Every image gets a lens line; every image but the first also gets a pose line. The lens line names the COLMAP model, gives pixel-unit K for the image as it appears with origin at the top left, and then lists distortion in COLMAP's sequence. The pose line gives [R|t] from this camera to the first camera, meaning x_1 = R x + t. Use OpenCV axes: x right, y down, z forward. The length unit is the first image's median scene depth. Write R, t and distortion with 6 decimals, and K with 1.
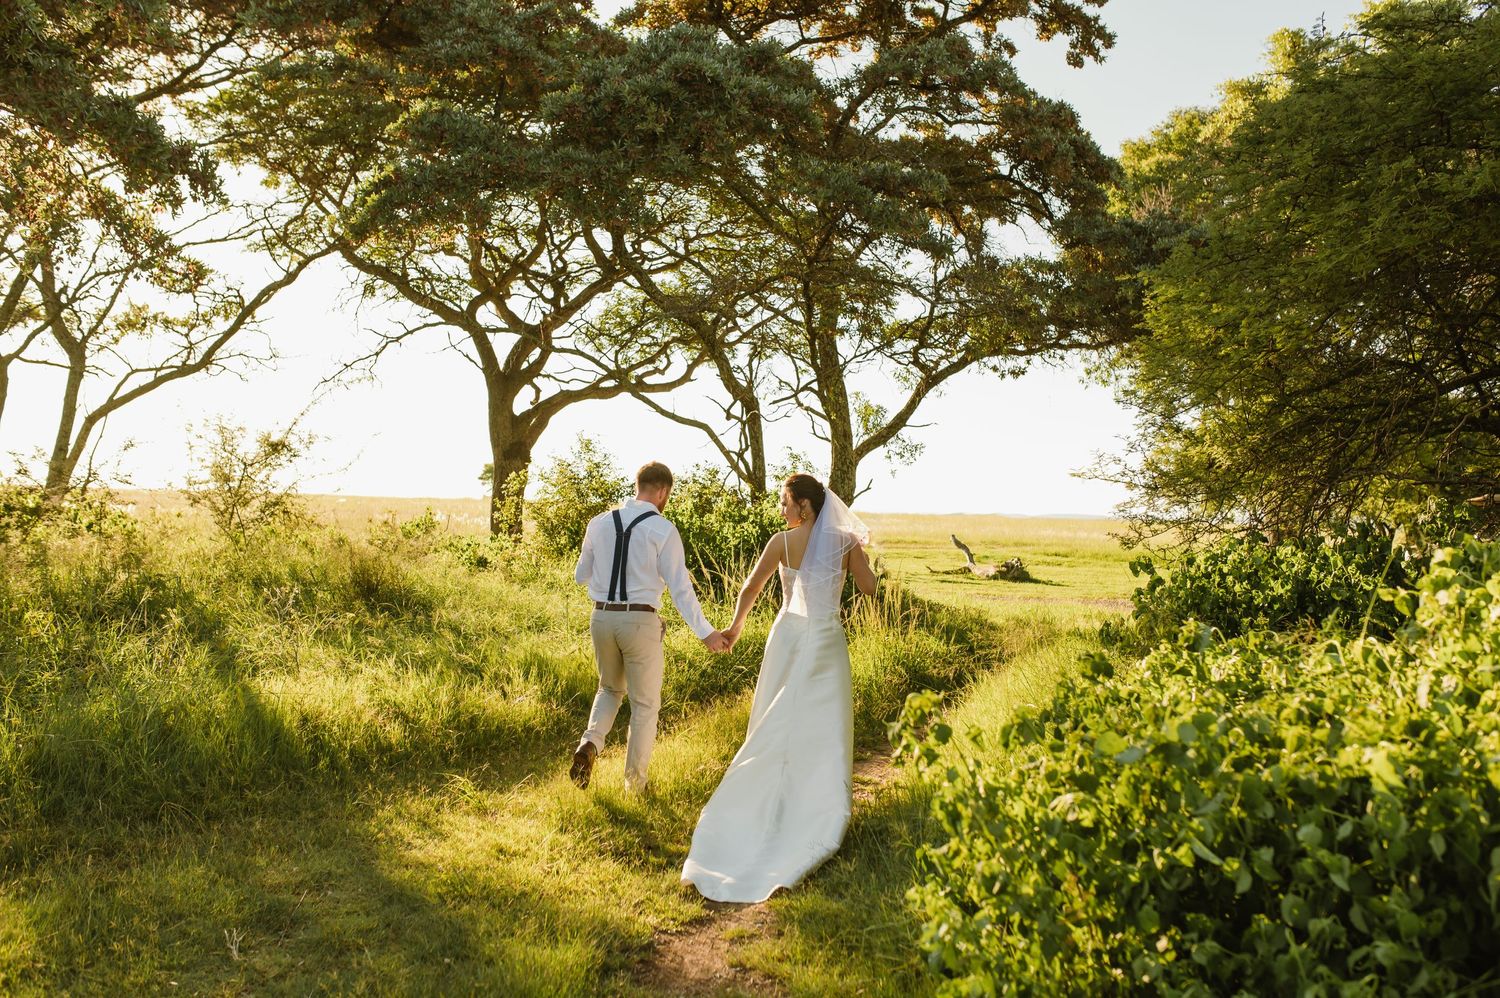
lens RADIAL K [[1393.7, 0, 744.9], [0, 1393.7, 499.8], [0, 0, 1]] dist [0.017812, 0.000000]
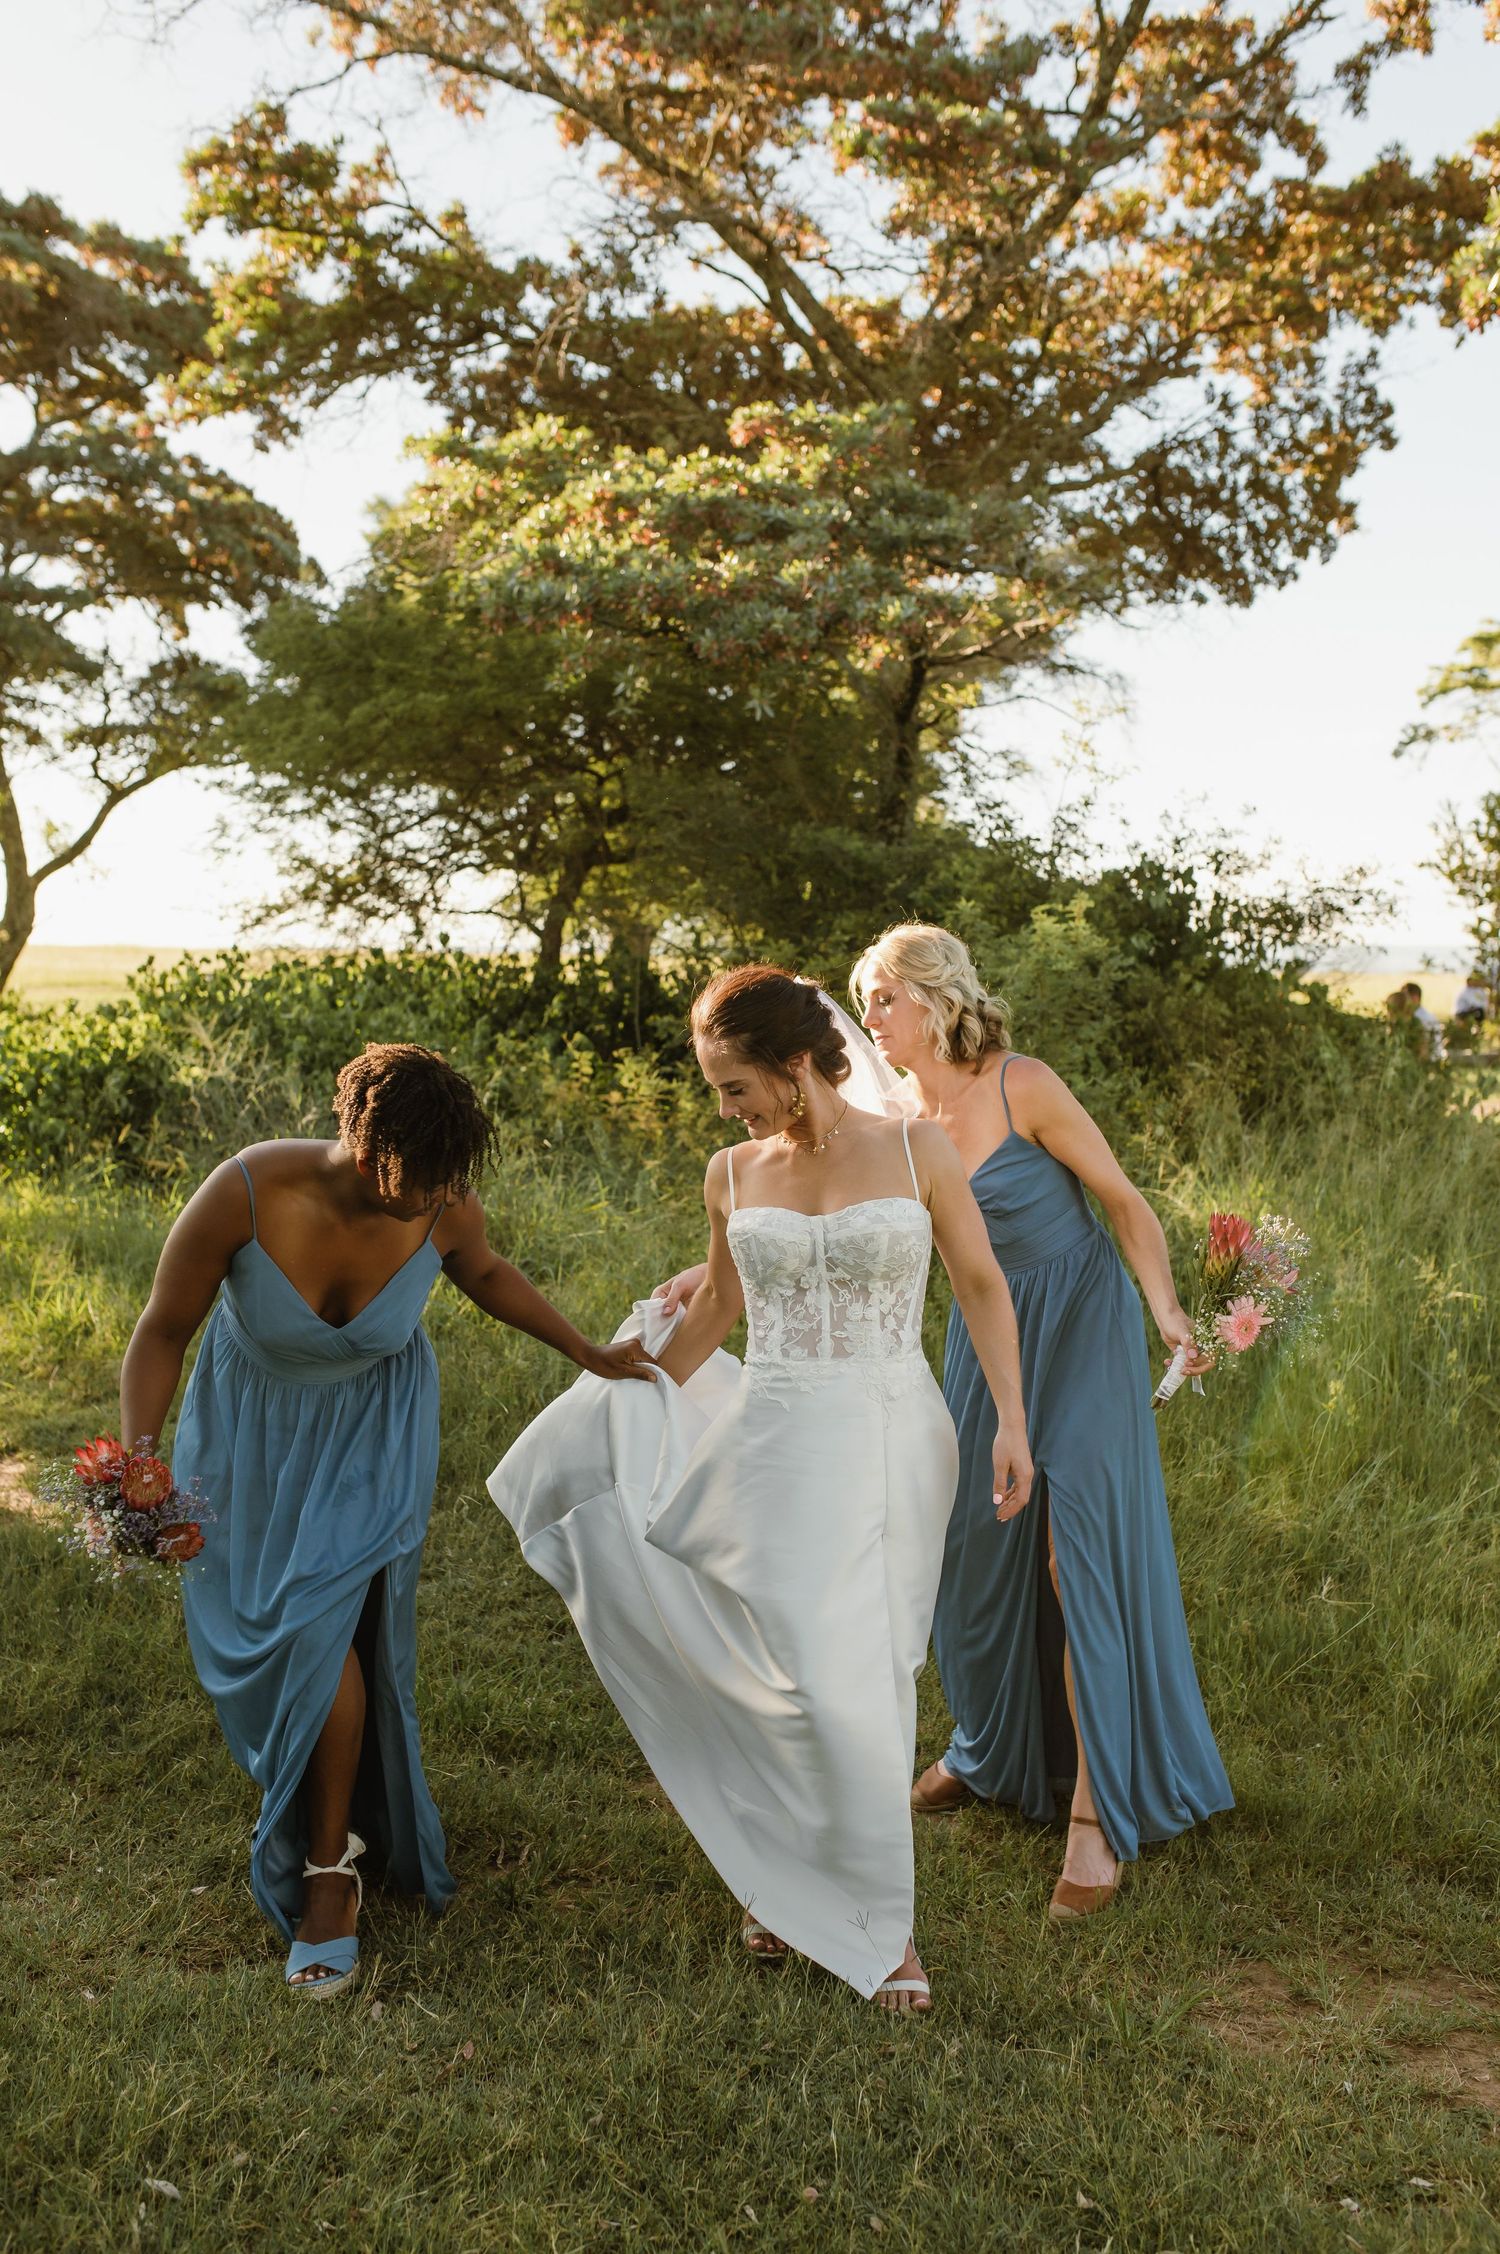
lens RADIAL K [[2094.3, 0, 765.0], [0, 2094.3, 1148.9], [0, 0, 1]] dist [0.017812, 0.000000]
pose [[0.936414, -0.046863, 0.347754, 0.041961], [0.009709, 0.994123, 0.107825, -0.001206], [-0.350763, -0.097592, 0.931365, -0.412821]]
